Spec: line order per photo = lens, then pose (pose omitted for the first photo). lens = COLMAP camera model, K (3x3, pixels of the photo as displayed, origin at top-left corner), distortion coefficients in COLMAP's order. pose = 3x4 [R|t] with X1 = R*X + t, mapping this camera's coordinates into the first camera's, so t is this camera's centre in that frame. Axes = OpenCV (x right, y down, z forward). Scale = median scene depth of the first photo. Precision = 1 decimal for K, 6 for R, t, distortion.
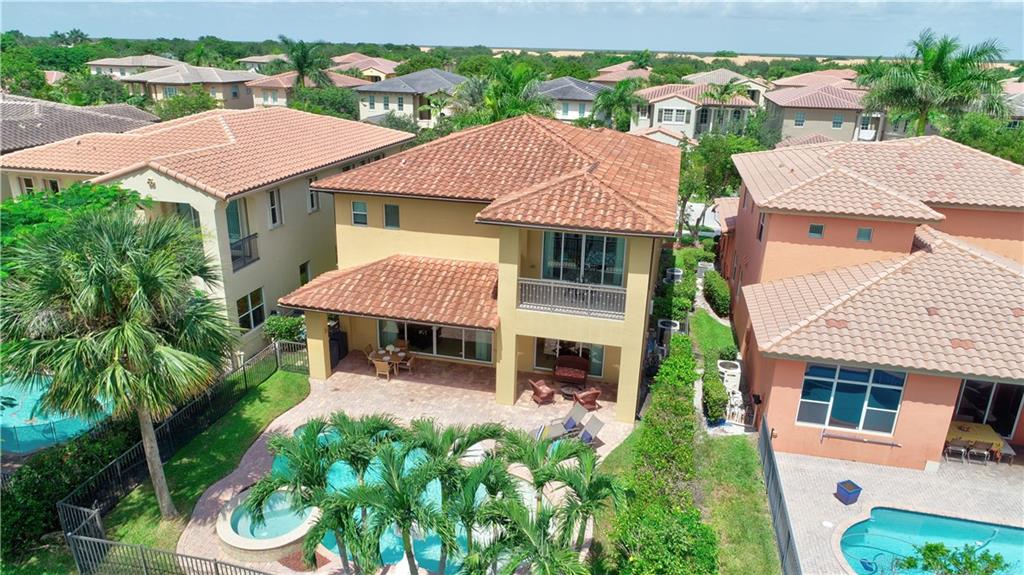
lens RADIAL K [[682.2, 0, 512.0], [0, 682.2, 287.5], [0, 0, 1]] dist [-0.002560, 0.001331]
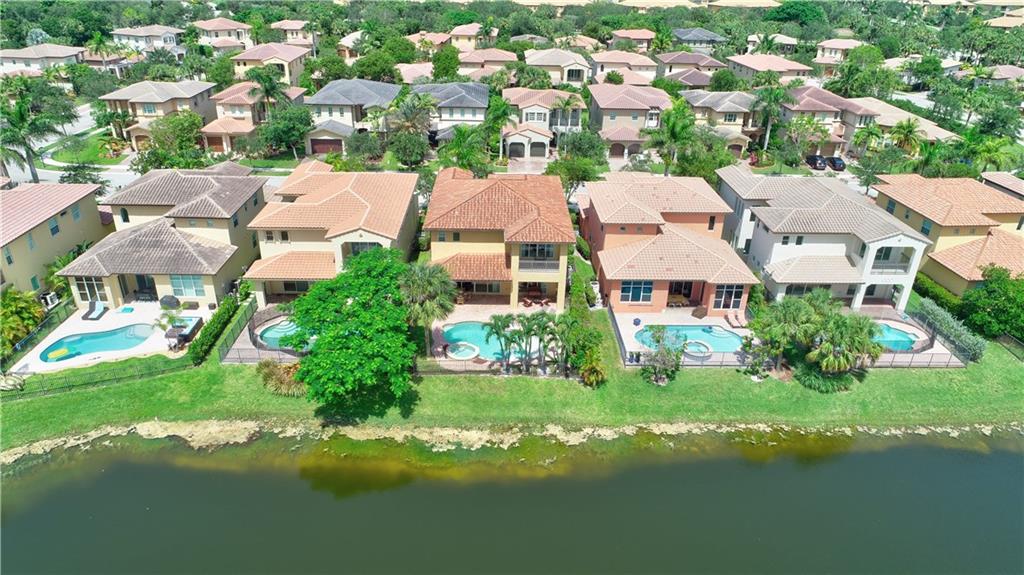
lens RADIAL K [[682.2, 0, 512.0], [0, 682.2, 287.5], [0, 0, 1]] dist [-0.002560, 0.001331]
pose [[0.967358, -0.113837, 0.226406, -0.592450], [0.083833, 0.986876, 0.138011, -0.263243], [-0.239145, -0.114526, 0.964206, -1.469397]]
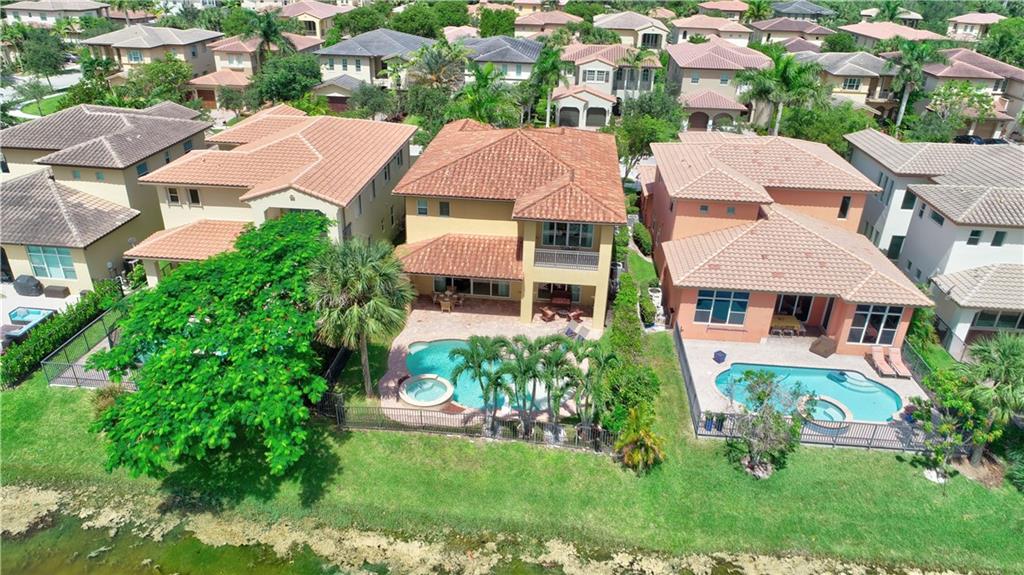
lens RADIAL K [[682.2, 0, 512.0], [0, 682.2, 287.5], [0, 0, 1]] dist [-0.002560, 0.001331]
pose [[0.989850, -0.061633, 0.128054, -0.253391], [0.044710, 0.990366, 0.131060, -0.134844], [-0.134898, -0.124005, 0.983069, -0.622729]]
